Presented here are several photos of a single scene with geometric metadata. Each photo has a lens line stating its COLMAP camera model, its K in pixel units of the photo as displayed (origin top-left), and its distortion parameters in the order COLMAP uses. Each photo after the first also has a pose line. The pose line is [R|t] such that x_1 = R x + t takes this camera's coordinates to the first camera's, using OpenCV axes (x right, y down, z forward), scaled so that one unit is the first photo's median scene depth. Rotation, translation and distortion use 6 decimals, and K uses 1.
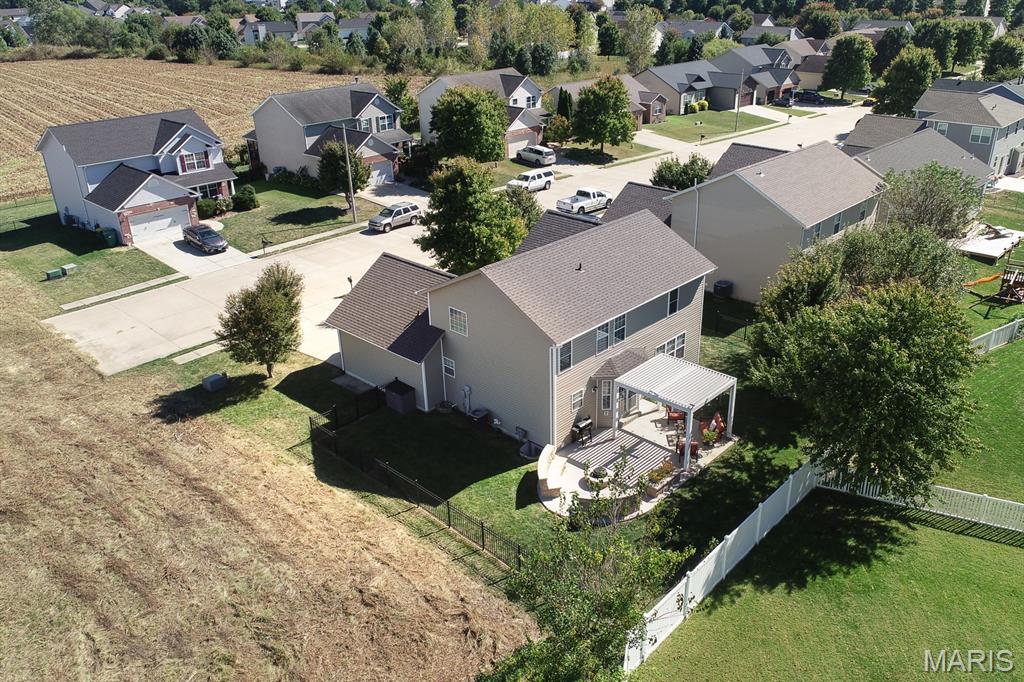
lens RADIAL K [[799.1, 0, 534.9], [0, 799.1, 341.1], [0, 0, 1]] dist [0.001247, -0.003299]
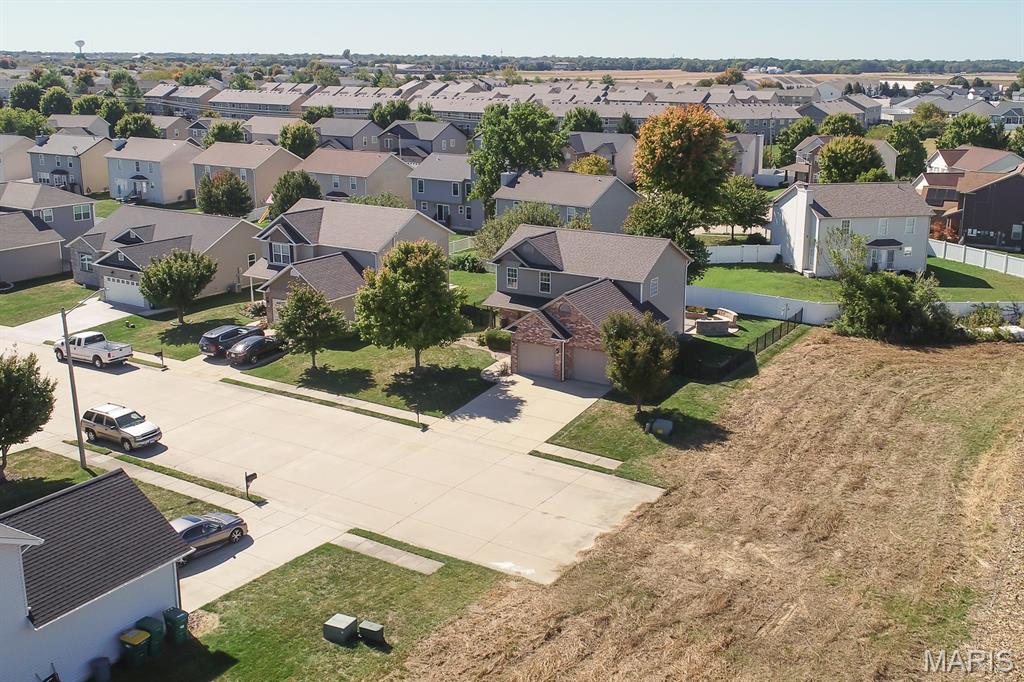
lens RADIAL K [[985.7, 0, 551.2], [0, 985.7, 339.3], [0, 0, 1]] dist [0.046458, 0.001387]
pose [[-0.215647, -0.251378, 0.943560, -1.169339], [0.406776, 0.855333, 0.320840, -0.394234], [-0.887710, 0.453006, -0.082196, 0.873115]]
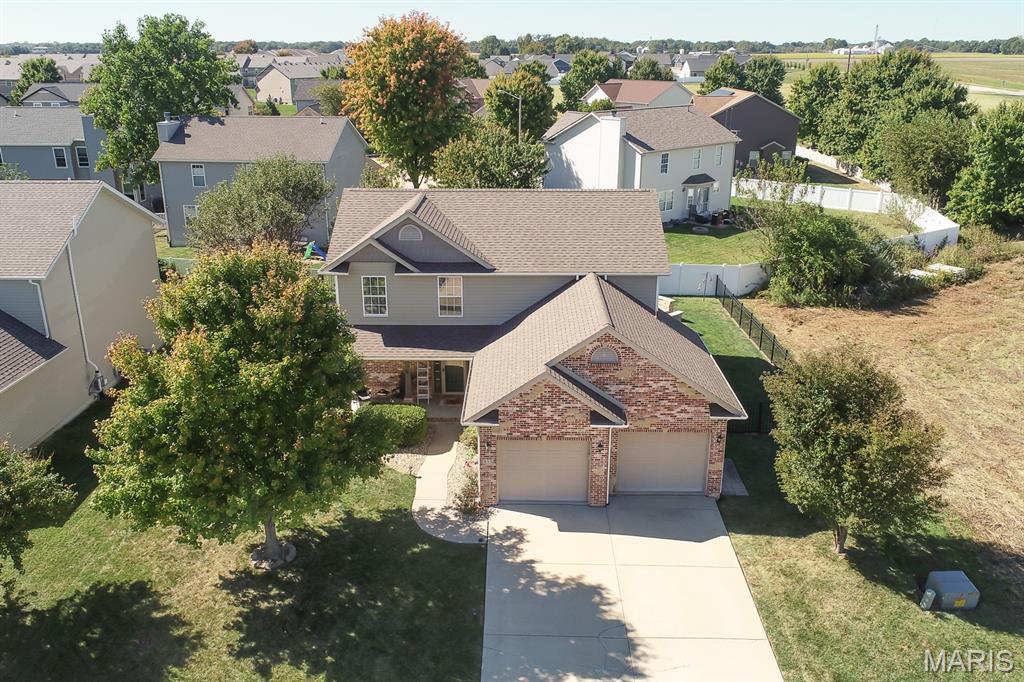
lens RADIAL K [[842.1, 0, 500.7], [0, 842.1, 345.8], [0, 0, 1]] dist [0.004311, 0.003005]
pose [[-0.655104, -0.236323, 0.717628, -0.409489], [0.331224, 0.763854, 0.553911, -0.326983], [-0.679066, 0.600565, -0.422128, 0.969480]]
